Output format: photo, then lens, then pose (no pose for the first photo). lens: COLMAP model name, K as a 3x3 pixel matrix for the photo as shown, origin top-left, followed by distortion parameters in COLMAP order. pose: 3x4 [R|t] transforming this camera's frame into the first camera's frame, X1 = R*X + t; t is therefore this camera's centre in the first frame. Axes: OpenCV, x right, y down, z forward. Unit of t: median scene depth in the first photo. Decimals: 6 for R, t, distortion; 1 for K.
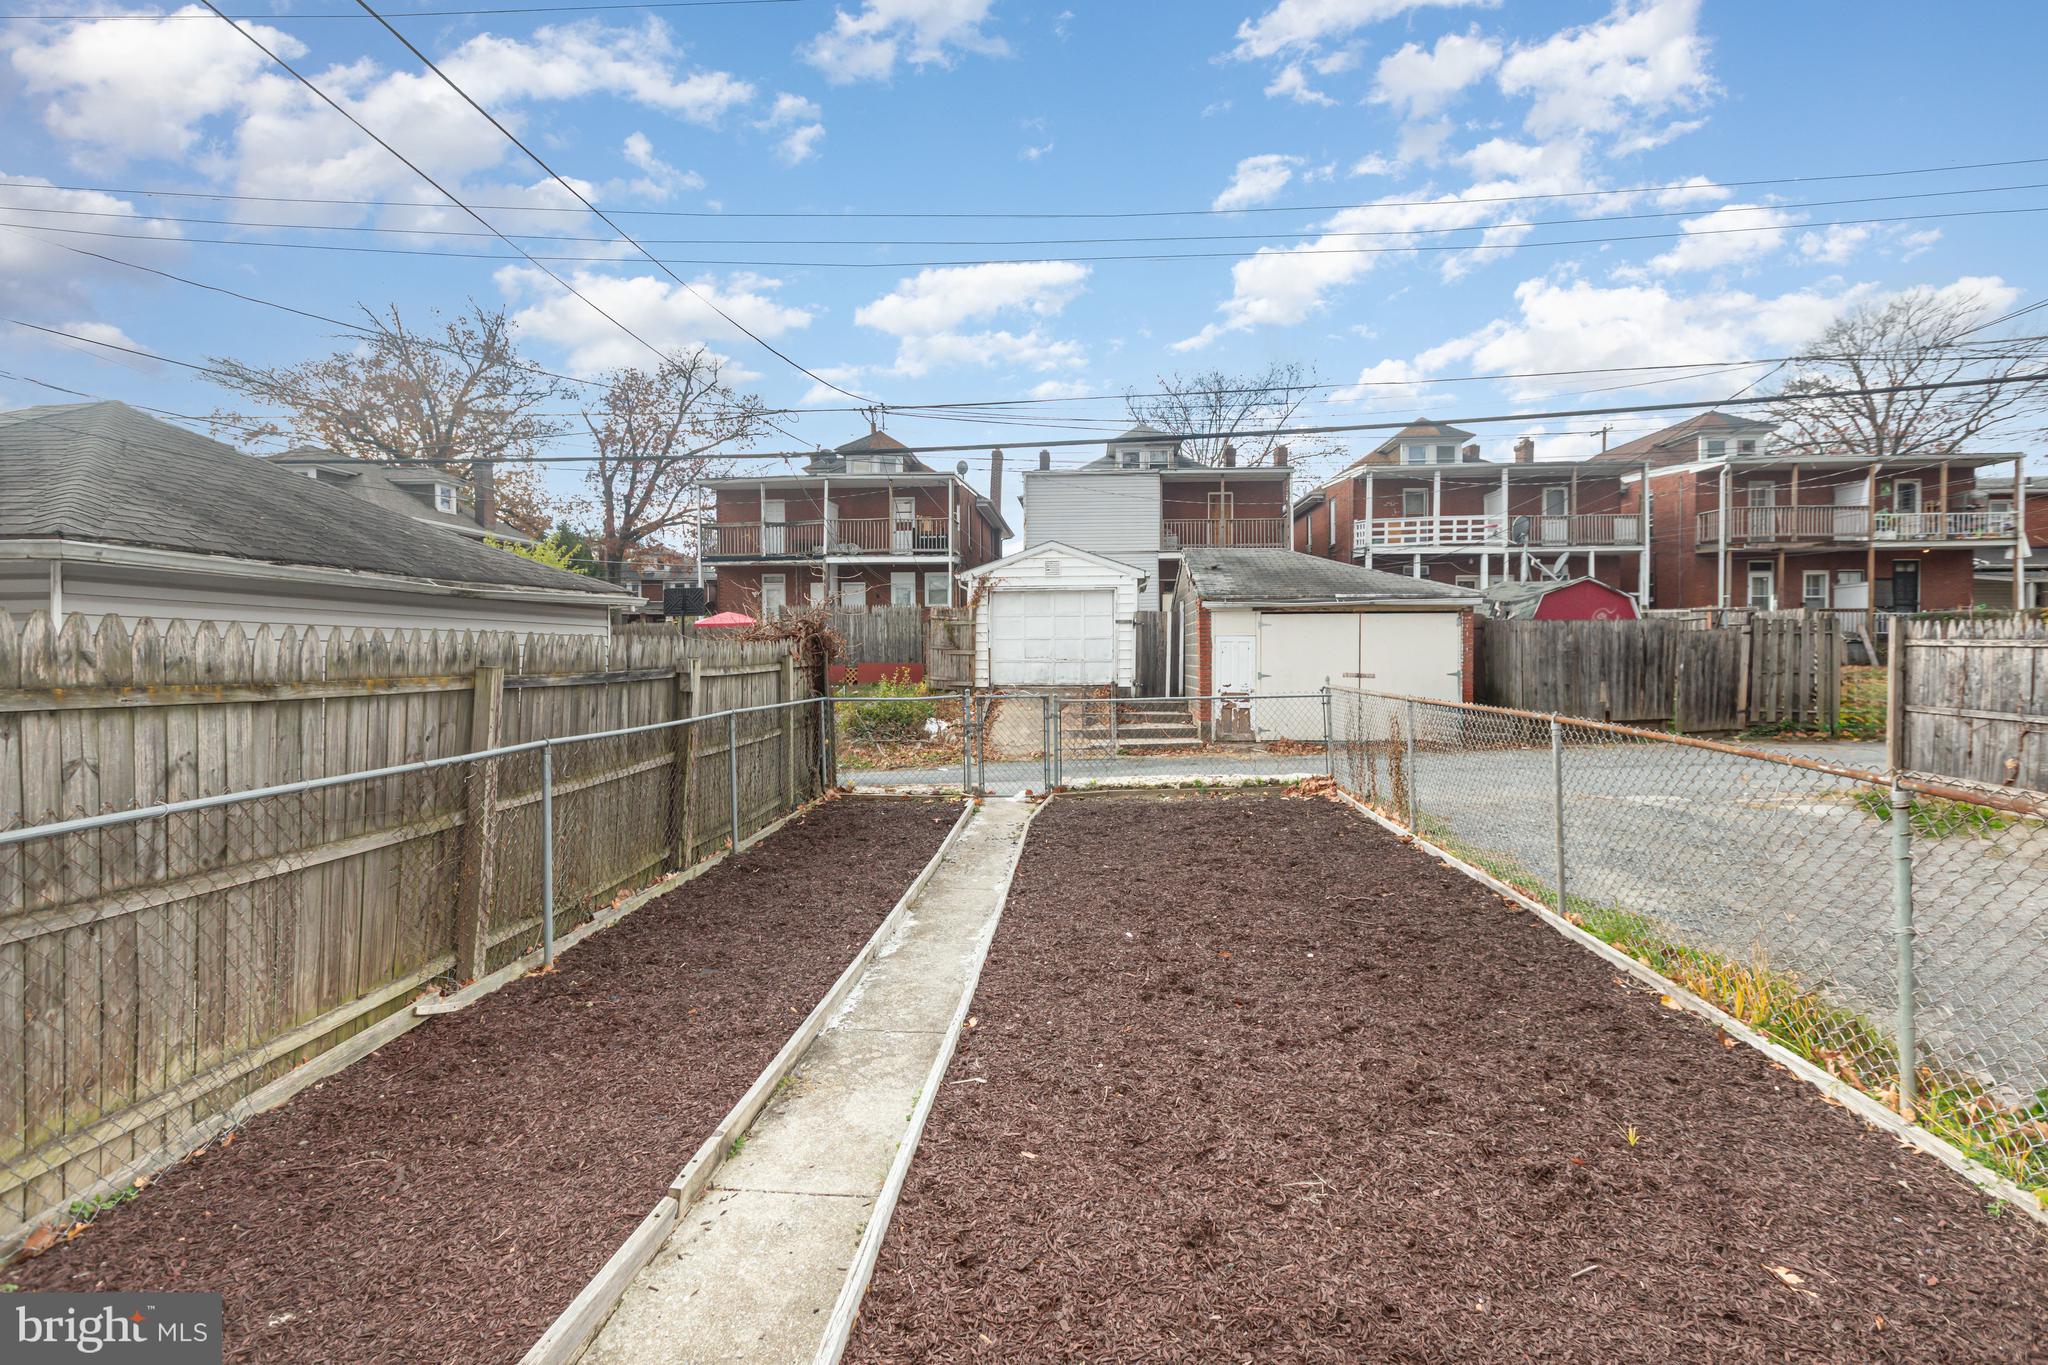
lens RADIAL K [[934.7, 0, 1027.6], [0, 934.7, 639.0], [0, 0, 1]] dist [0.015930, 0.000260]
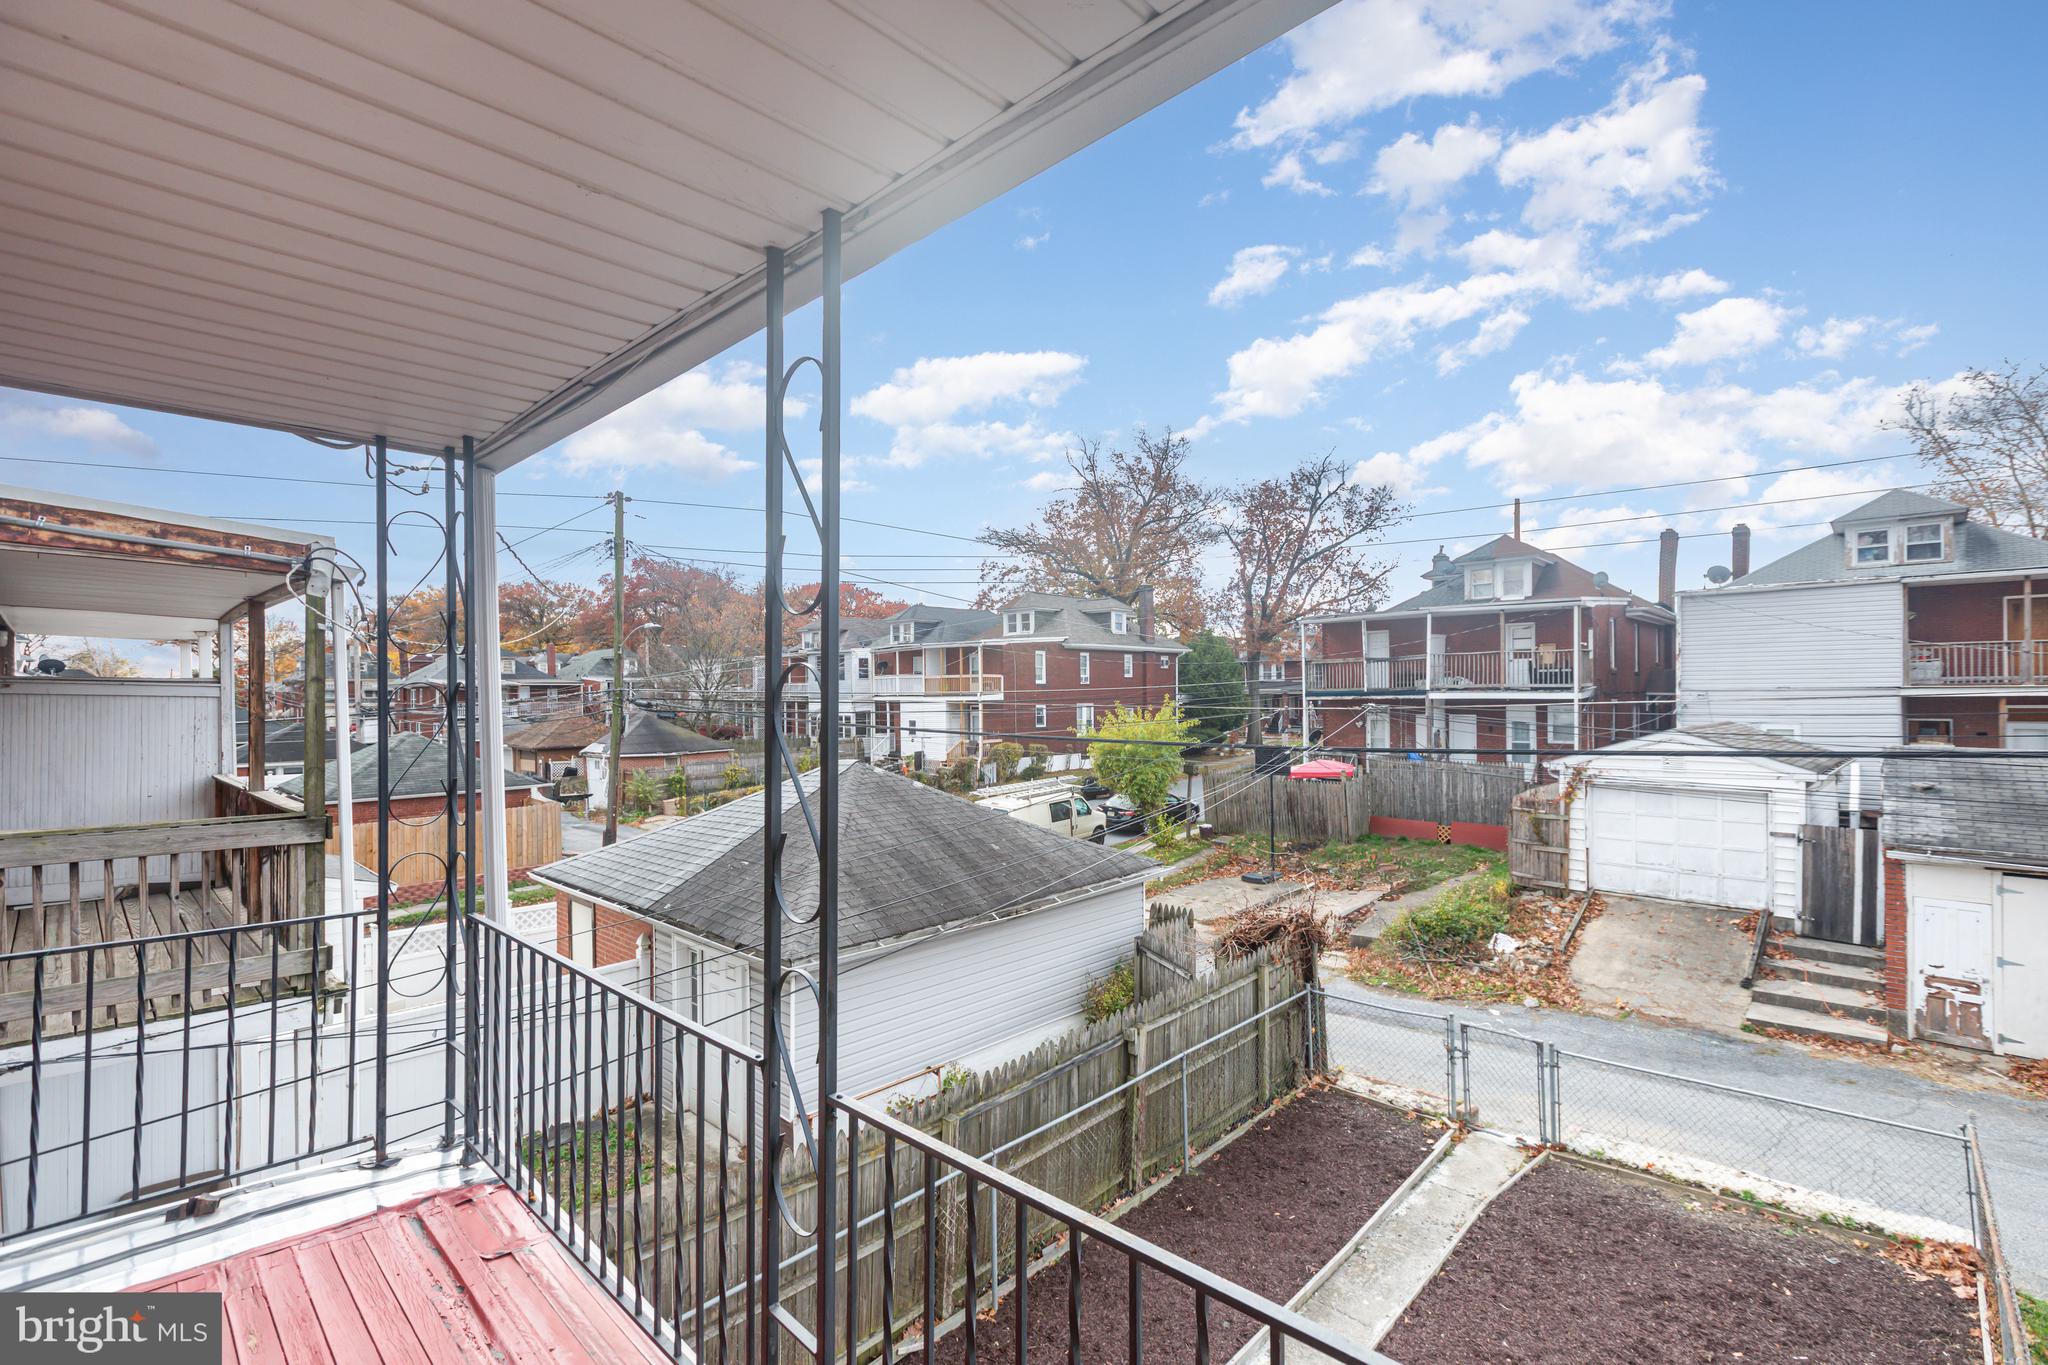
lens RADIAL K [[923.8, 0, 1018.3], [0, 923.8, 661.1], [0, 0, 1]] dist [-0.001456, -0.000070]
pose [[0.762542, -0.005371, -0.646916, 0.115466], [0.003541, 0.999985, -0.004128, -0.165885], [0.646929, 0.000857, 0.762550, -0.020125]]
